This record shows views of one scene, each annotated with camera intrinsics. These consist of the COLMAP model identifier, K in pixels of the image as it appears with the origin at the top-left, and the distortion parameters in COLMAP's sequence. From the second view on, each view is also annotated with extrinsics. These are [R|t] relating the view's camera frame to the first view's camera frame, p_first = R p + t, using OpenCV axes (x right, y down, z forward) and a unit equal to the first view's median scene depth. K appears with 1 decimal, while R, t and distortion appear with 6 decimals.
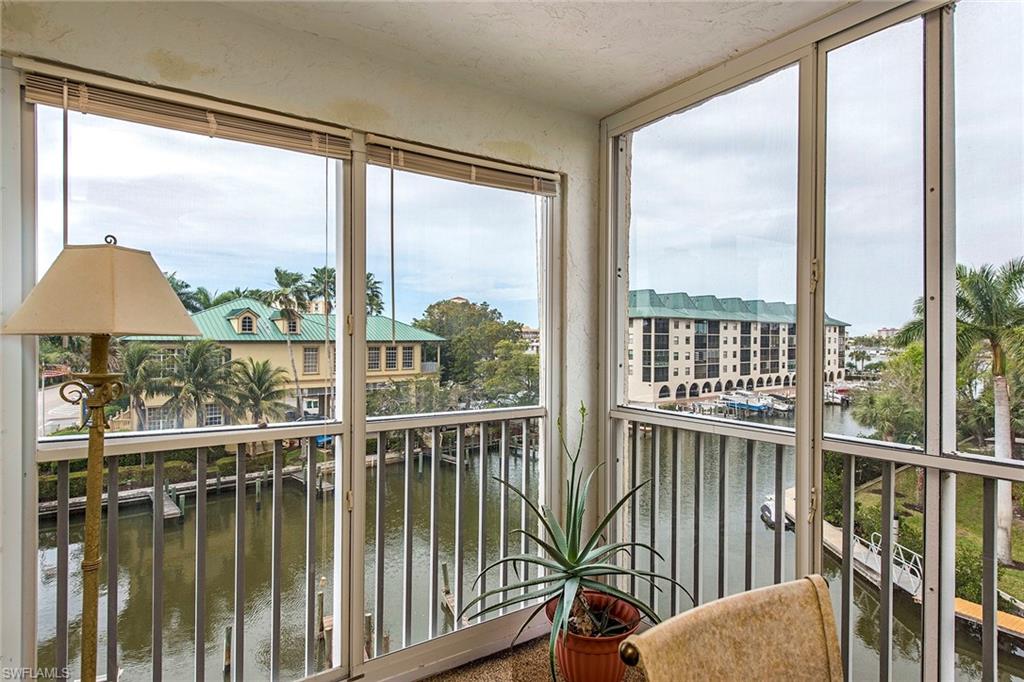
lens RADIAL K [[562.4, 0, 512.0], [0, 562.4, 341.0], [0, 0, 1]] dist [0.012842, 0.000567]
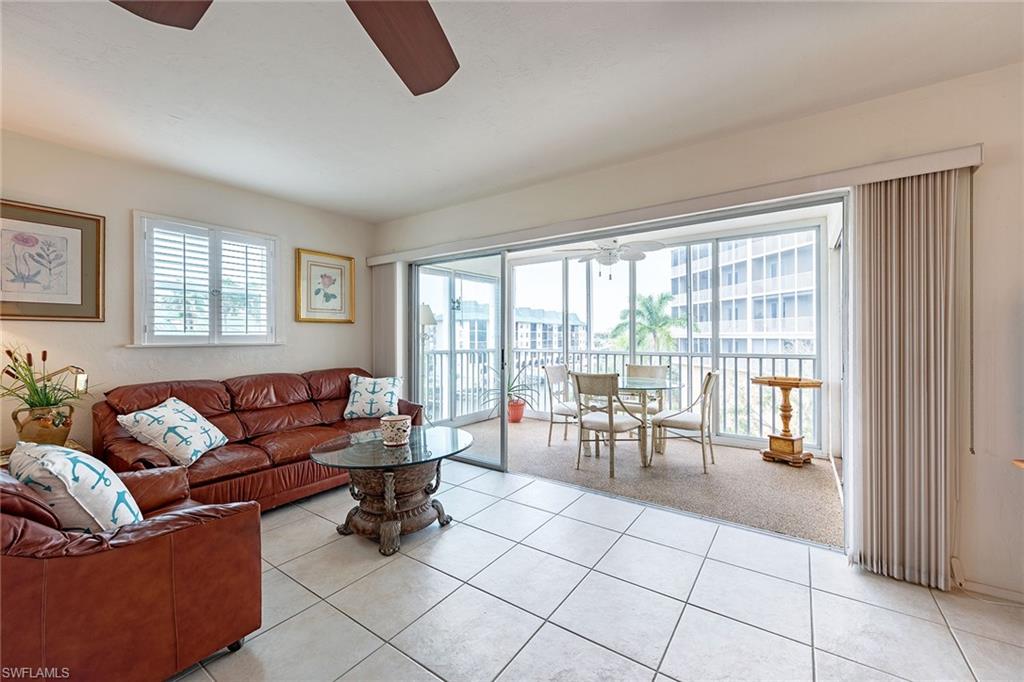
lens RADIAL K [[404.0, 0, 515.3], [0, 404.0, 339.0], [0, 0, 1]] dist [0.001708, -0.000097]
pose [[0.939085, -0.009872, 0.343543, -0.037422], [0.007898, 0.999943, 0.007146, 0.002719], [-0.343594, -0.003997, 0.939110, -0.073524]]
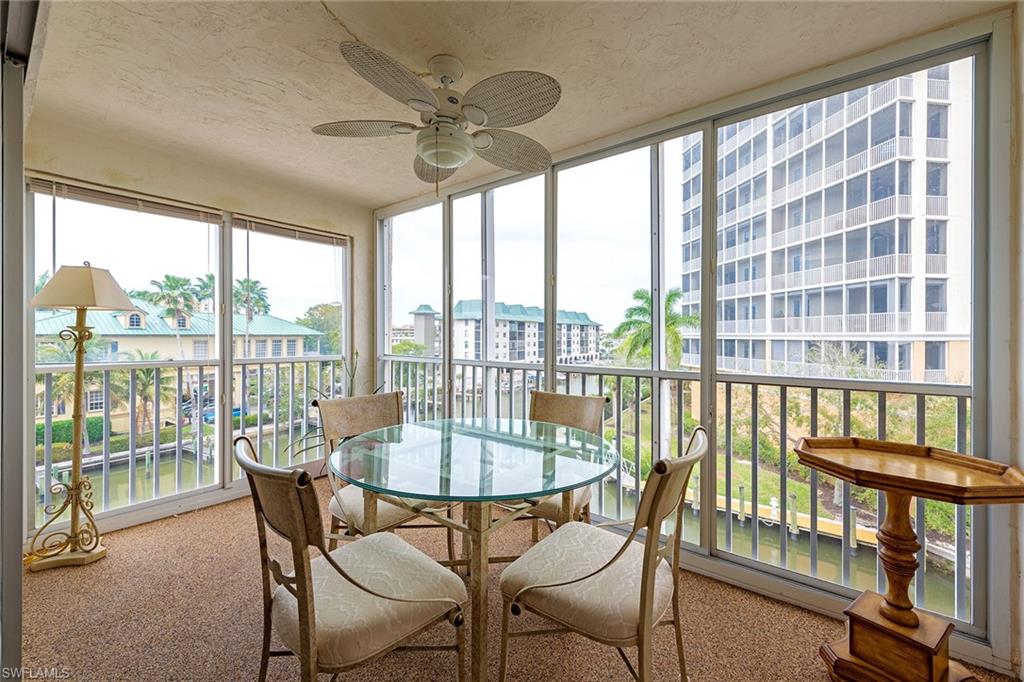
lens RADIAL K [[404.0, 0, 515.3], [0, 404.0, 339.0], [0, 0, 1]] dist [0.001708, -0.000097]
pose [[0.949580, -0.004448, 0.313493, 0.011010], [0.002170, 0.999969, 0.007616, 0.003112], [-0.313517, -0.006551, 0.949560, -0.030752]]
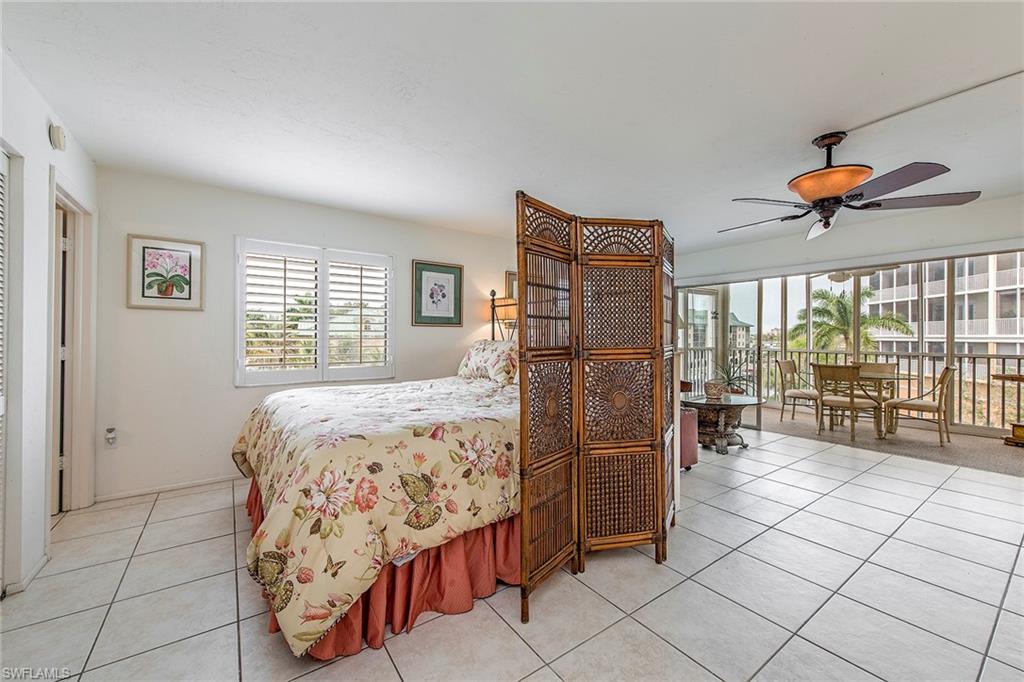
lens RADIAL K [[389.0, 0, 502.9], [0, 389.0, 338.6], [0, 0, 1]] dist [-0.000078, -0.003346]
pose [[0.999601, -0.001288, -0.028227, -0.083588], [0.001369, 0.999995, 0.002845, 0.002565], [0.028224, -0.002883, 0.999597, -0.112535]]
